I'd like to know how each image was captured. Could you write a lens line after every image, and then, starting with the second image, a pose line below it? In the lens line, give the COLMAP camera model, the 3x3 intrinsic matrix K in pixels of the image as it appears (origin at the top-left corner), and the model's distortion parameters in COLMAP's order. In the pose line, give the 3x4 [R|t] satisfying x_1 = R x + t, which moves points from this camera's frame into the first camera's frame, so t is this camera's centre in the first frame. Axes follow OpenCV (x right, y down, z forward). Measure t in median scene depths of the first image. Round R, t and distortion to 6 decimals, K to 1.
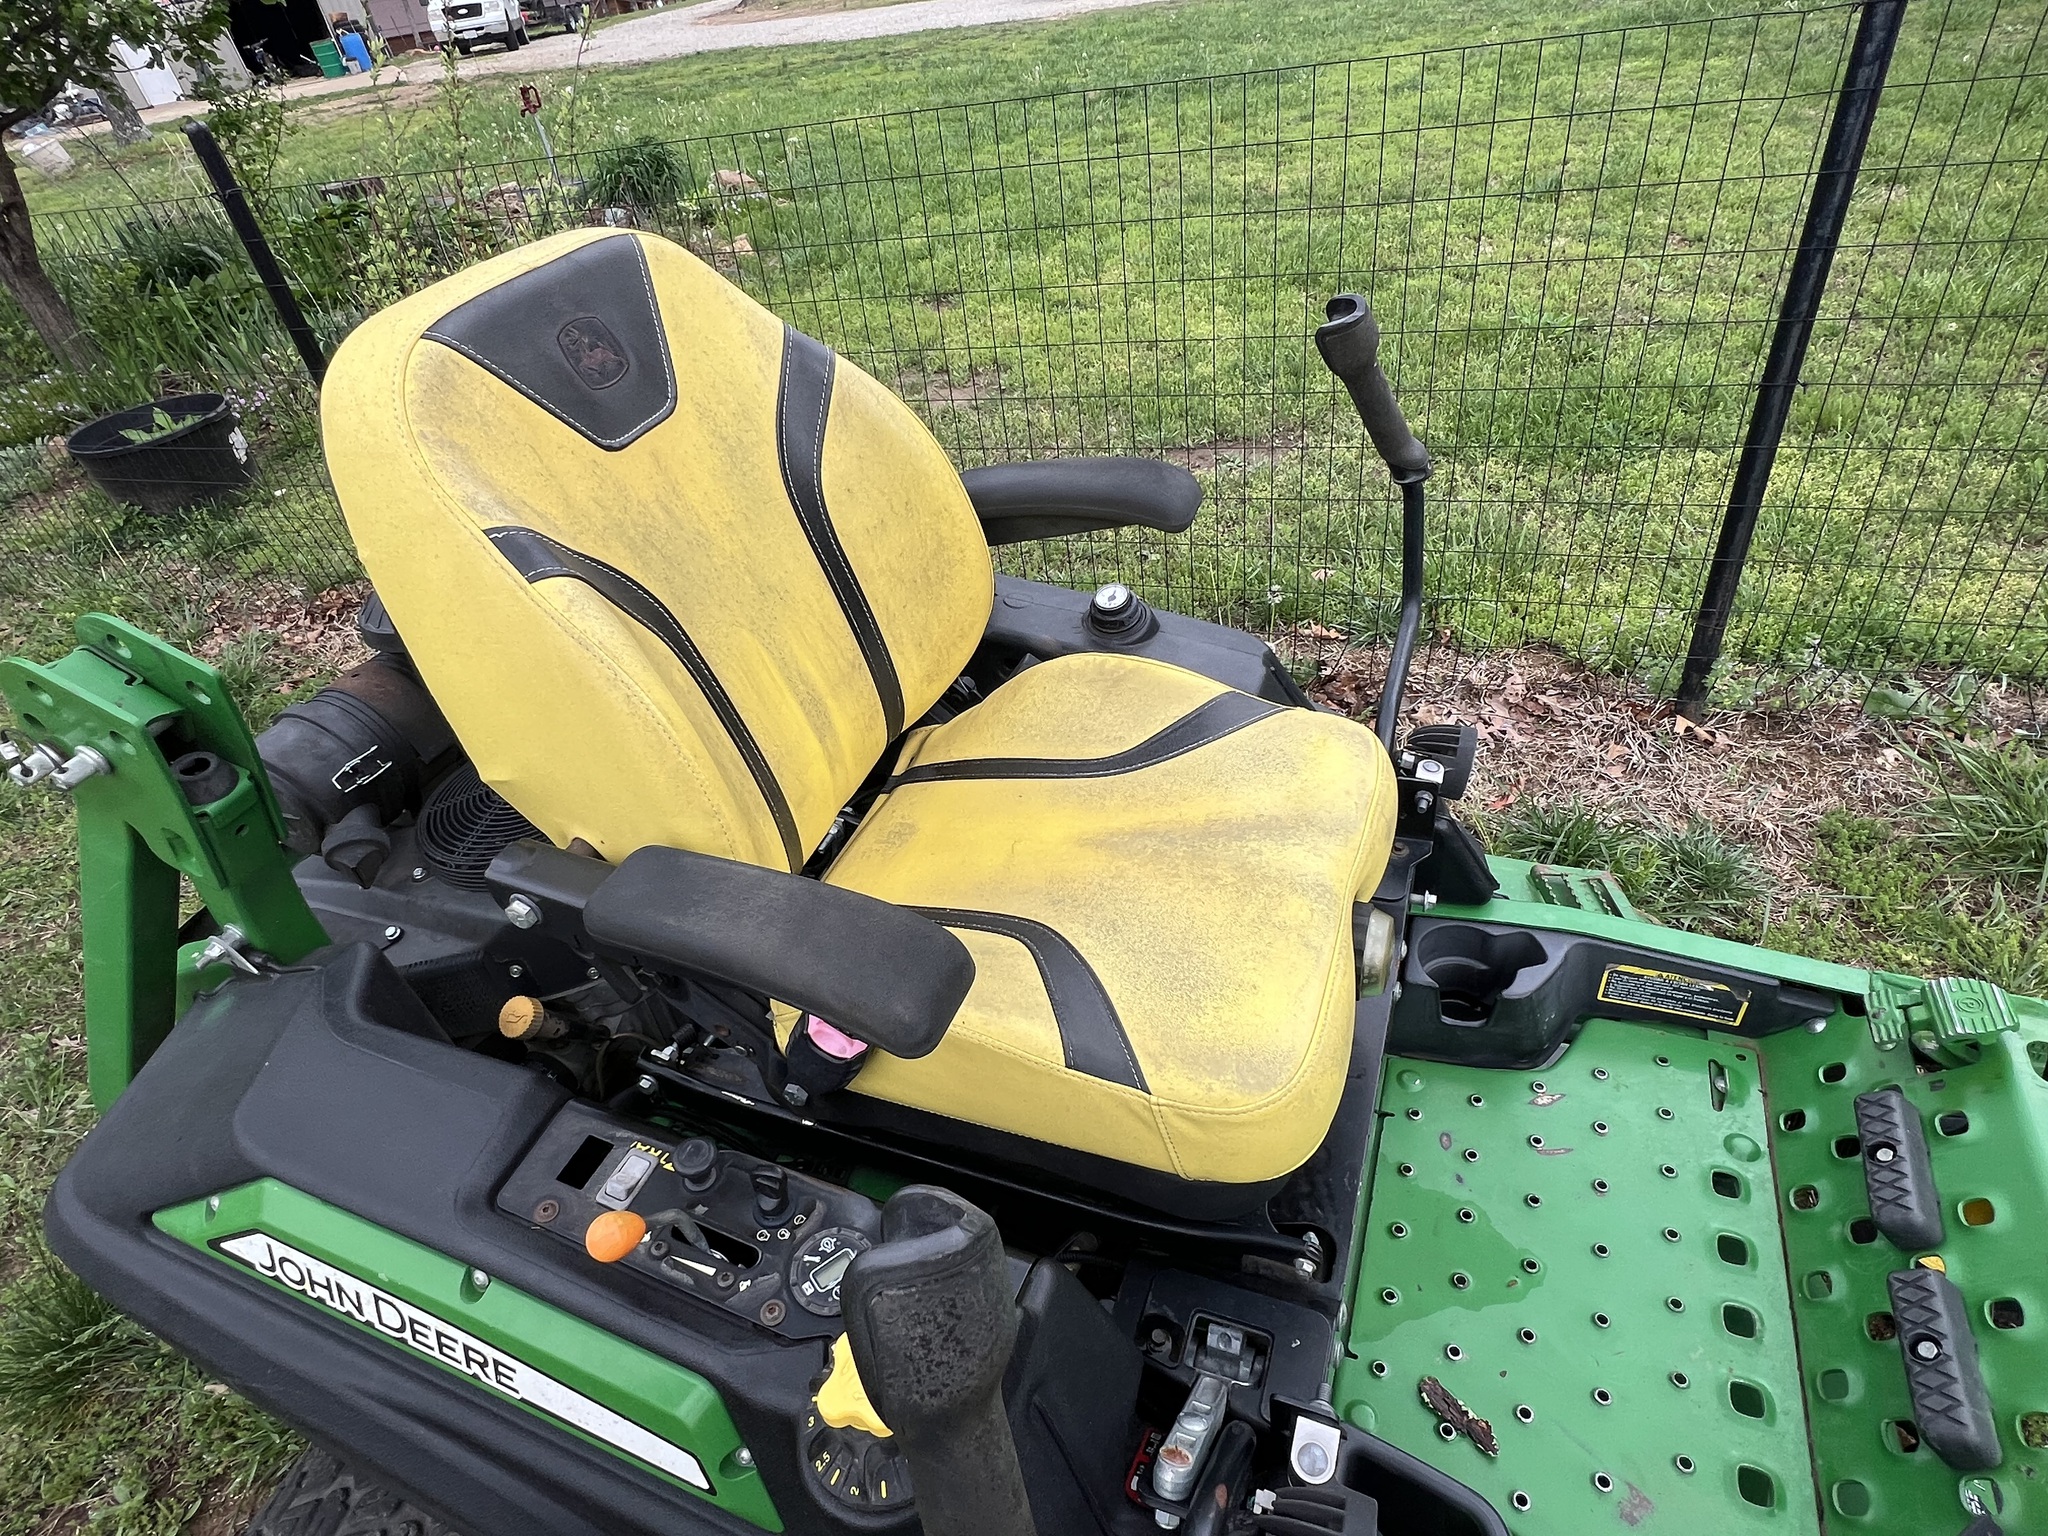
lens RADIAL K [[1109.3, 0, 1024.0], [0, 1109.3, 768.0], [0, 0, 1]] dist [-0.004586, 0.000488]
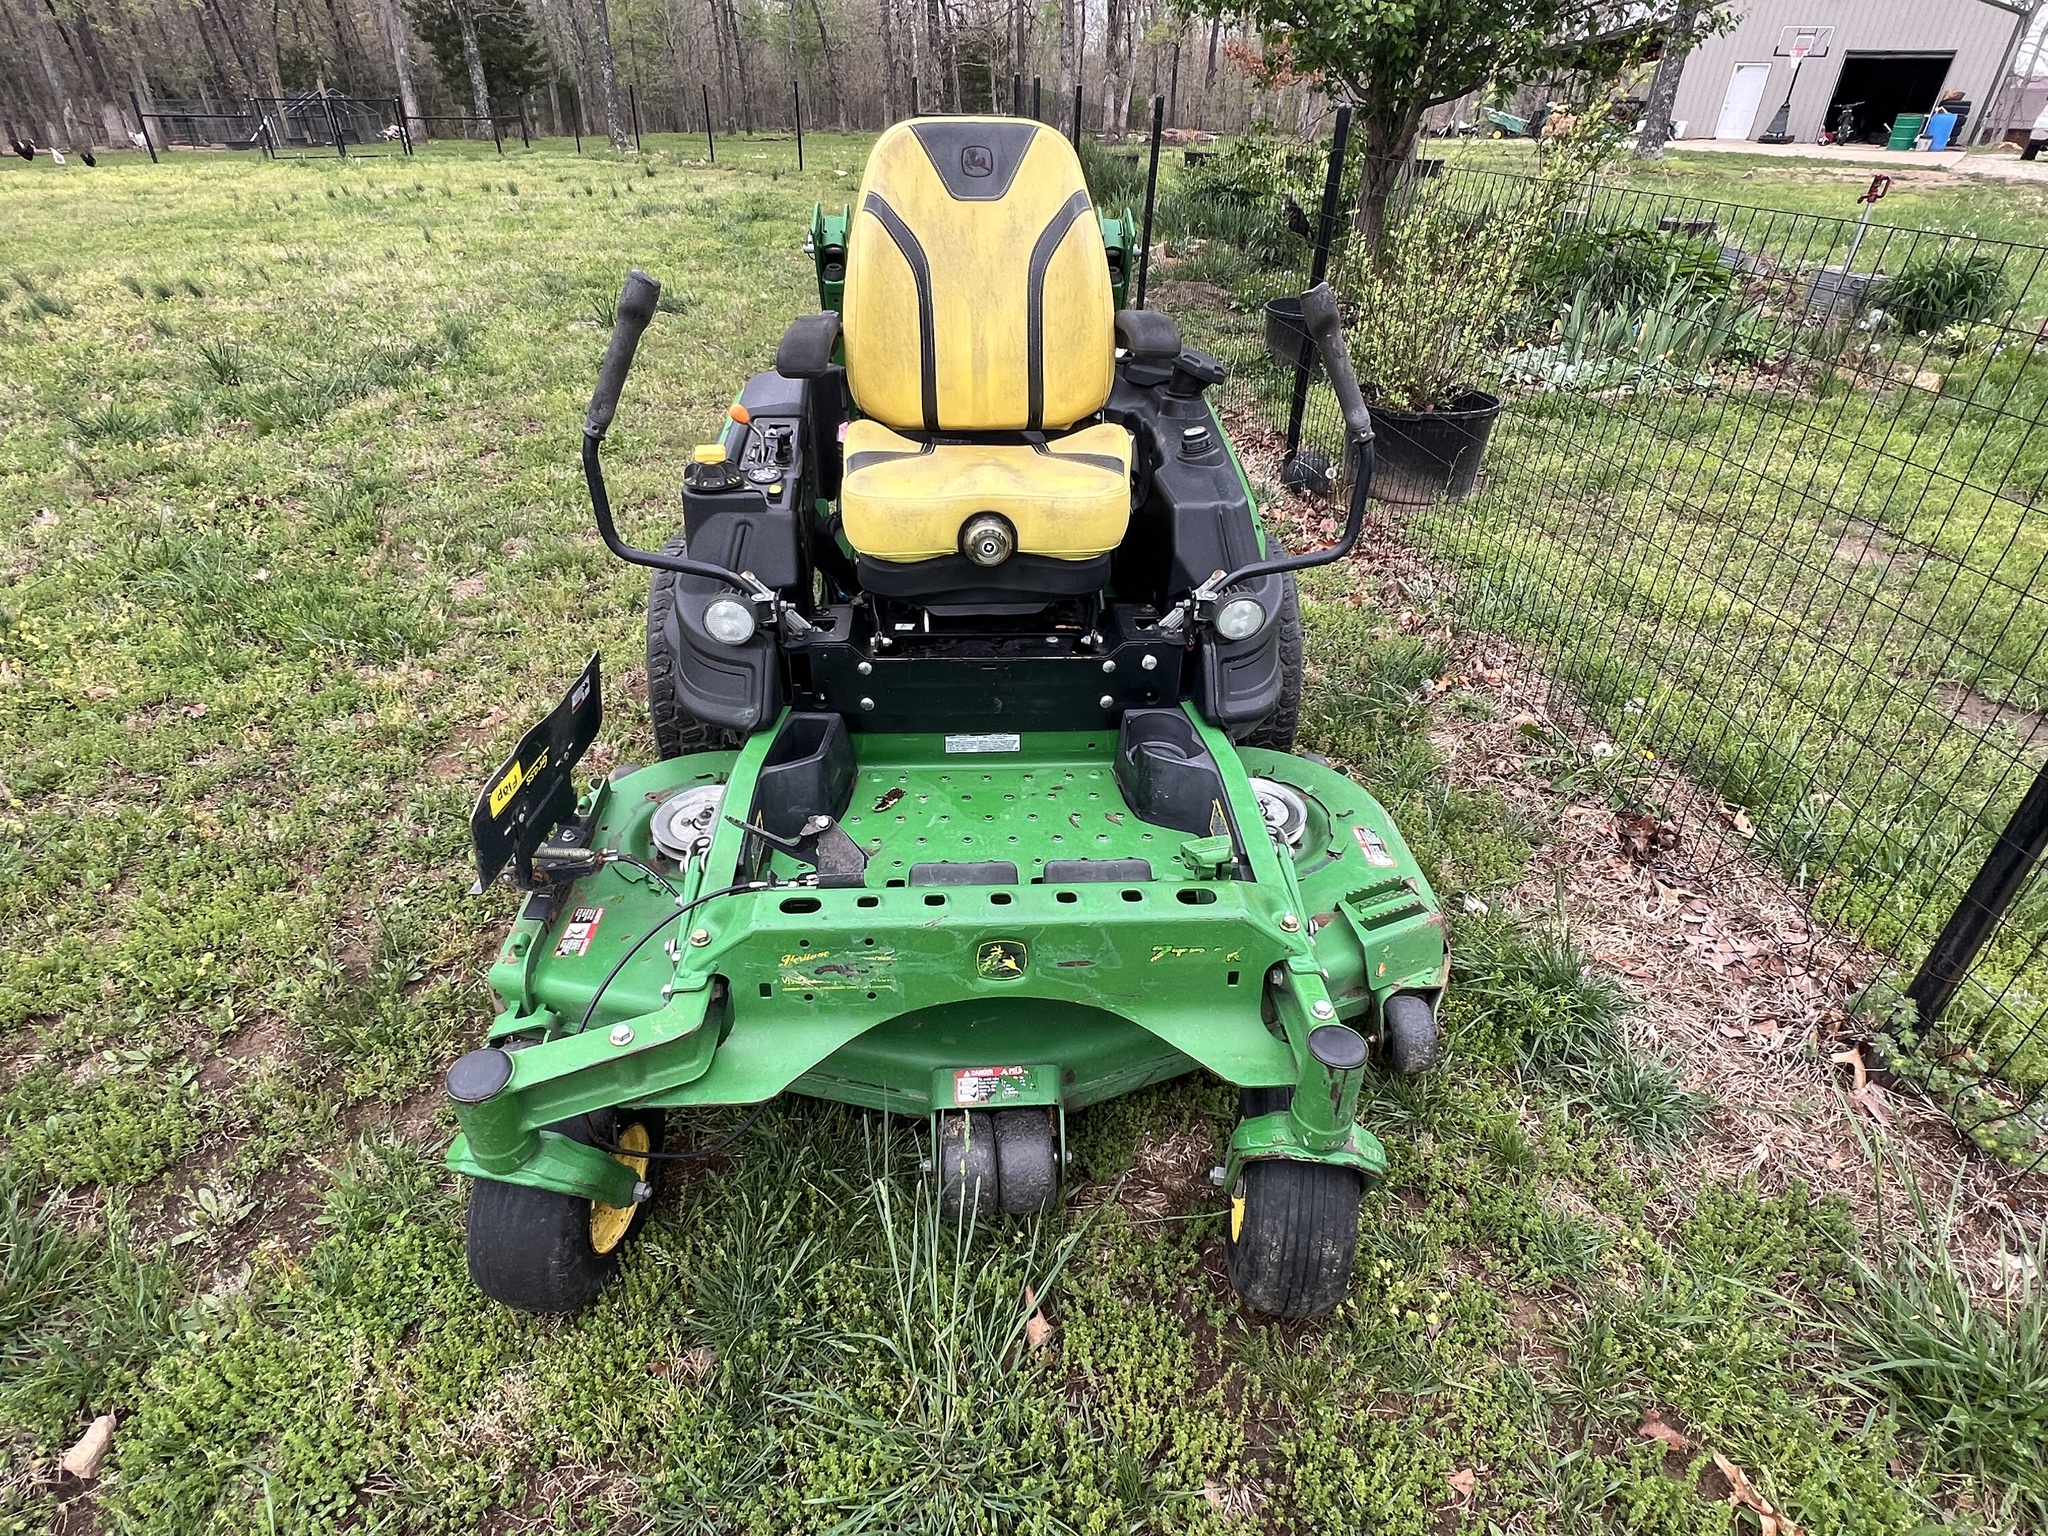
lens RADIAL K [[1109.3, 0, 1024.0], [0, 1109.3, 768.0], [0, 0, 1]] dist [-0.004586, 0.000488]
pose [[0.417539, 0.594349, -0.687321, 0.757145], [-0.617689, 0.740420, 0.265027, -0.036913], [0.666425, 0.313891, 0.676277, -0.052175]]
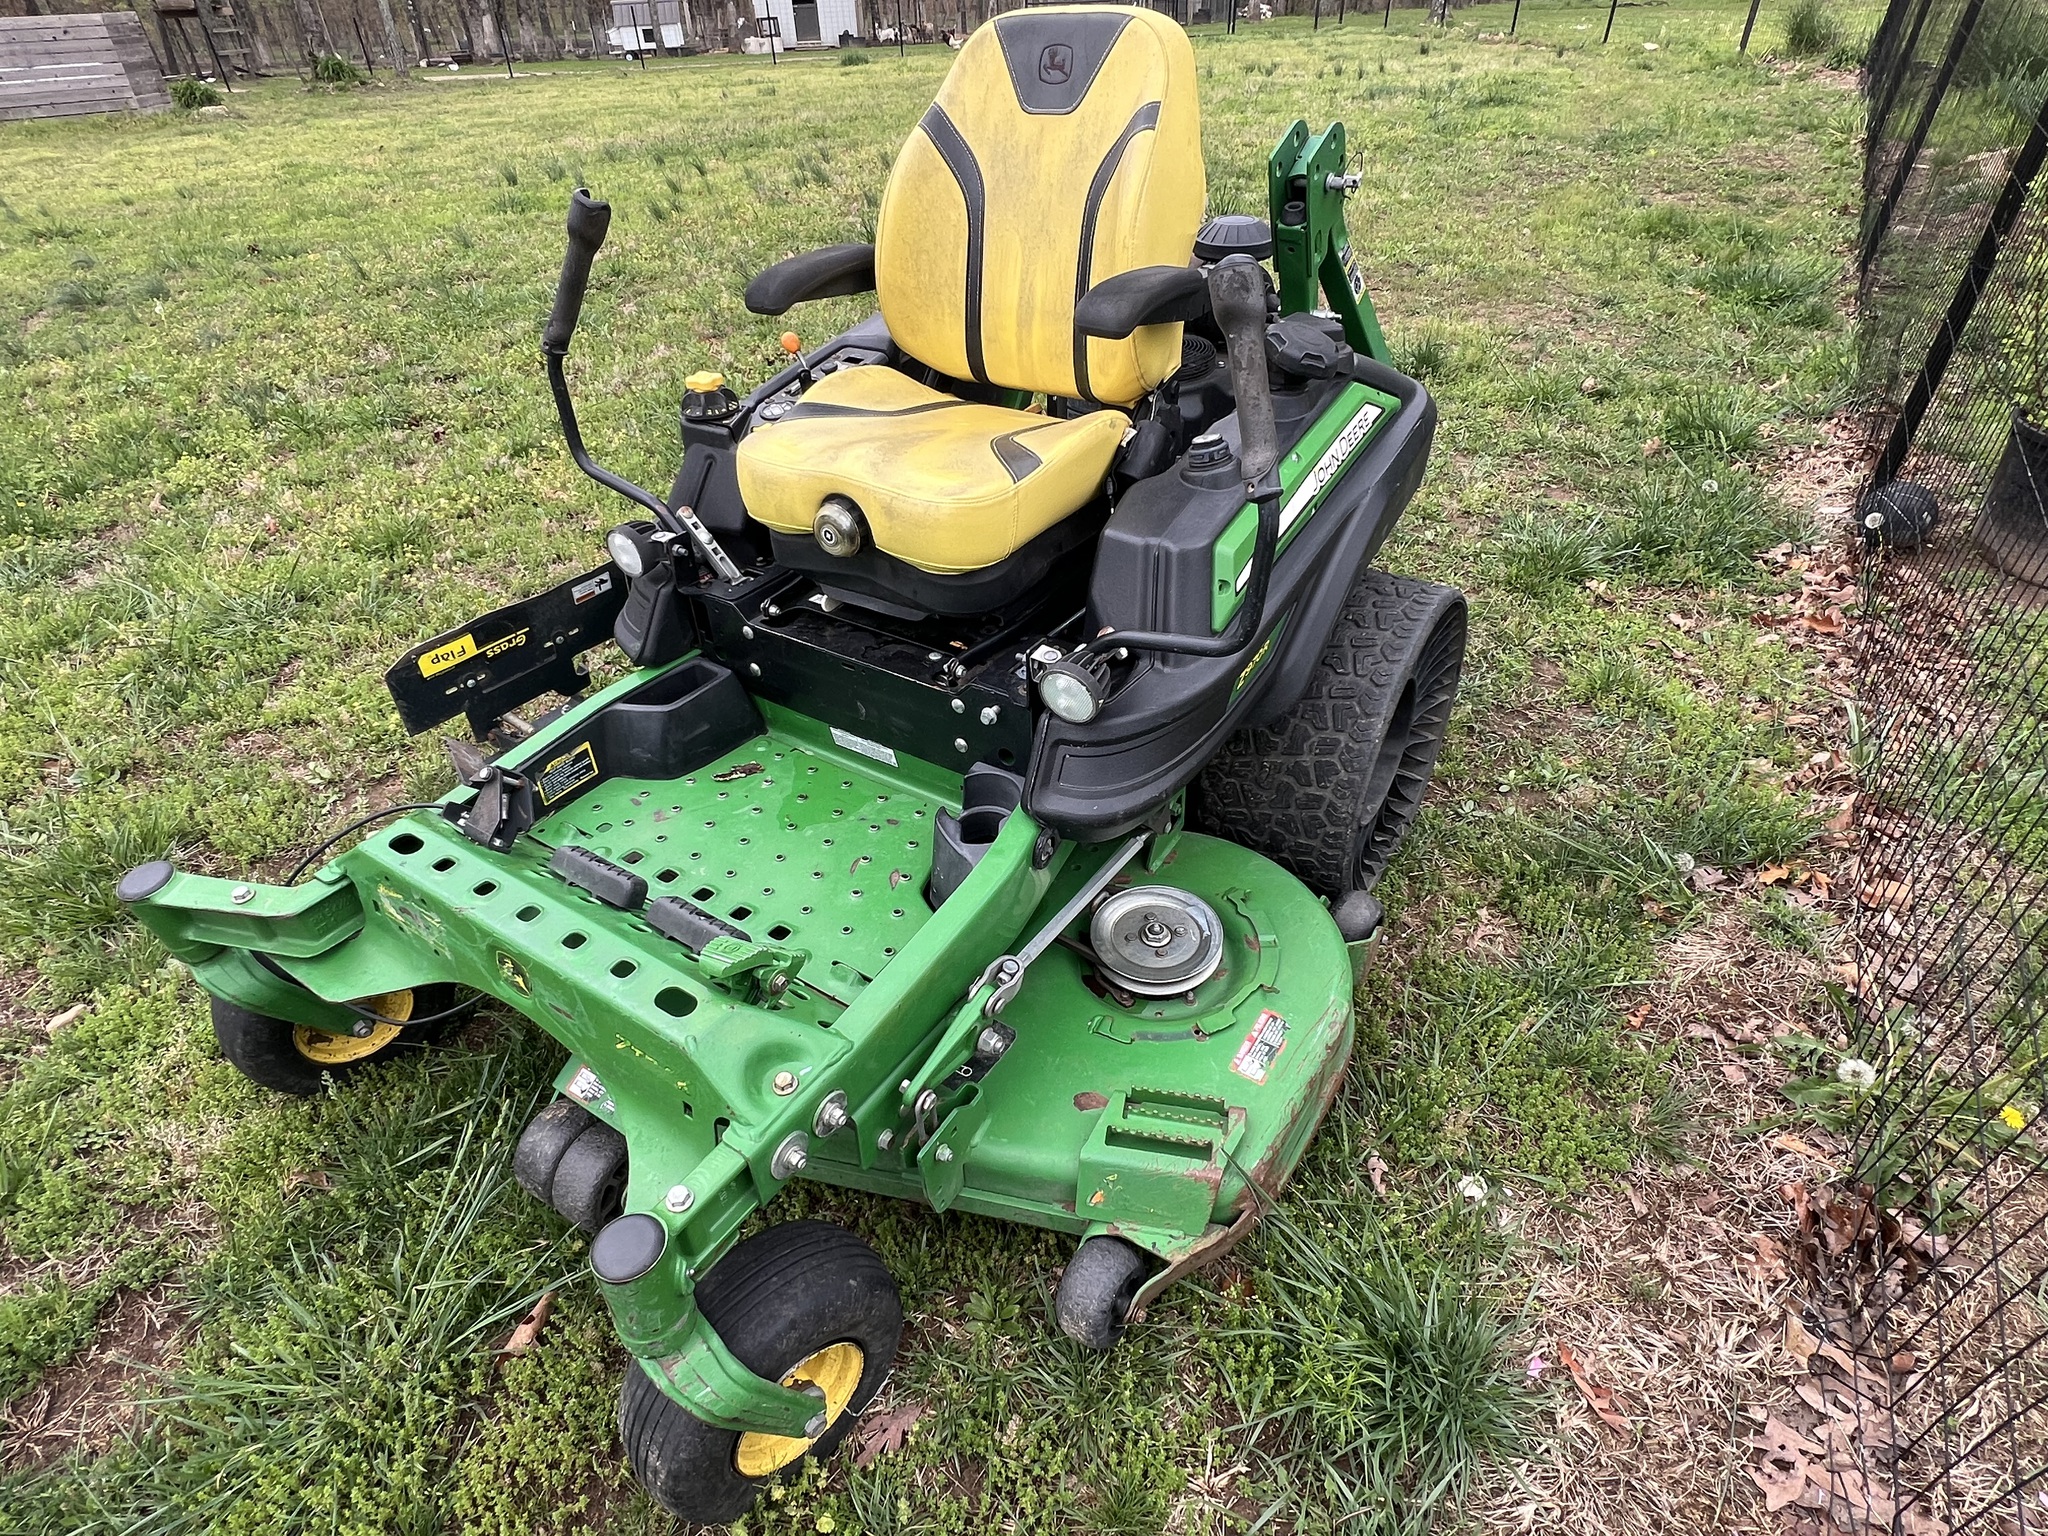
lens RADIAL K [[1109.3, 0, 1024.0], [0, 1109.3, 768.0], [0, 0, 1]] dist [-0.004586, 0.000488]
pose [[-0.206197, 0.690521, -0.693299, 0.665761], [-0.547371, 0.505901, 0.666670, -0.369974], [0.811090, 0.516957, 0.273656, 0.385472]]
